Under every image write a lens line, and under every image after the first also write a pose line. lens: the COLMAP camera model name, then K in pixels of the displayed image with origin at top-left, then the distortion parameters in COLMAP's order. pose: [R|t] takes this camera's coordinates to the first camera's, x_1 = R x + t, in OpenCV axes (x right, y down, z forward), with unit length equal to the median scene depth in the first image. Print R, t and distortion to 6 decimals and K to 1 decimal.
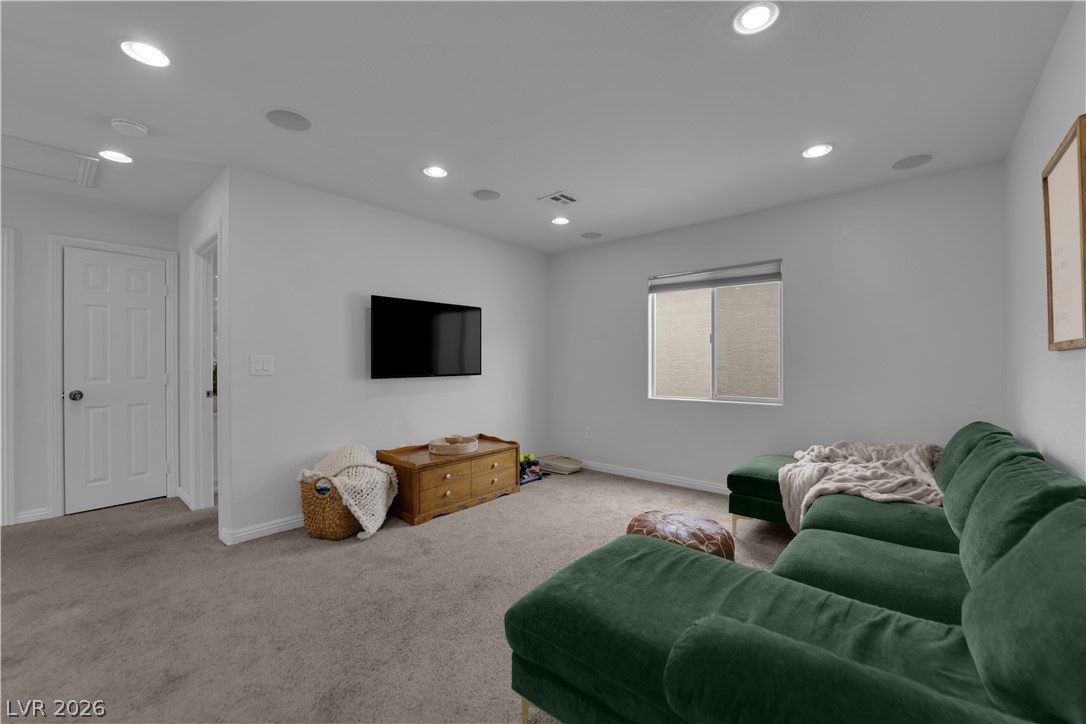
lens RADIAL K [[439.1, 0, 545.1], [0, 439.1, 363.6], [0, 0, 1]] dist [-0.011323, -0.000311]
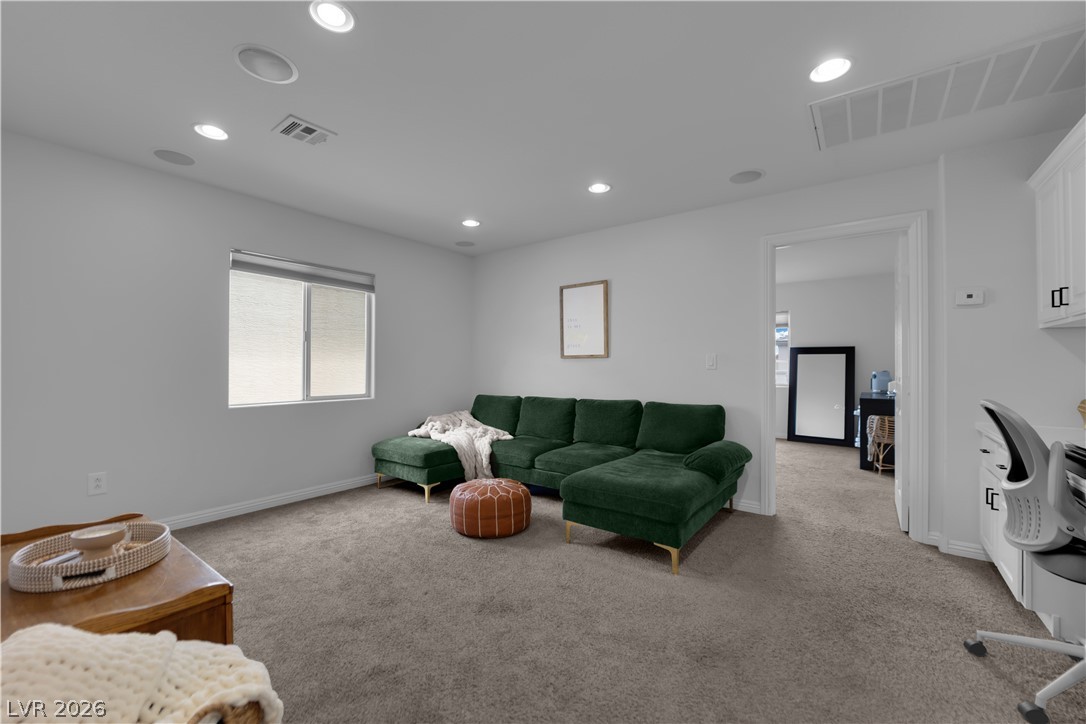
lens RADIAL K [[439.1, 0, 545.1], [0, 439.1, 363.6], [0, 0, 1]] dist [-0.011323, -0.000311]
pose [[-0.069215, 0.006404, 0.997581, -0.667815], [-0.004067, 0.999969, -0.006702, 0.007015], [-0.997593, -0.004521, -0.069187, 0.620326]]
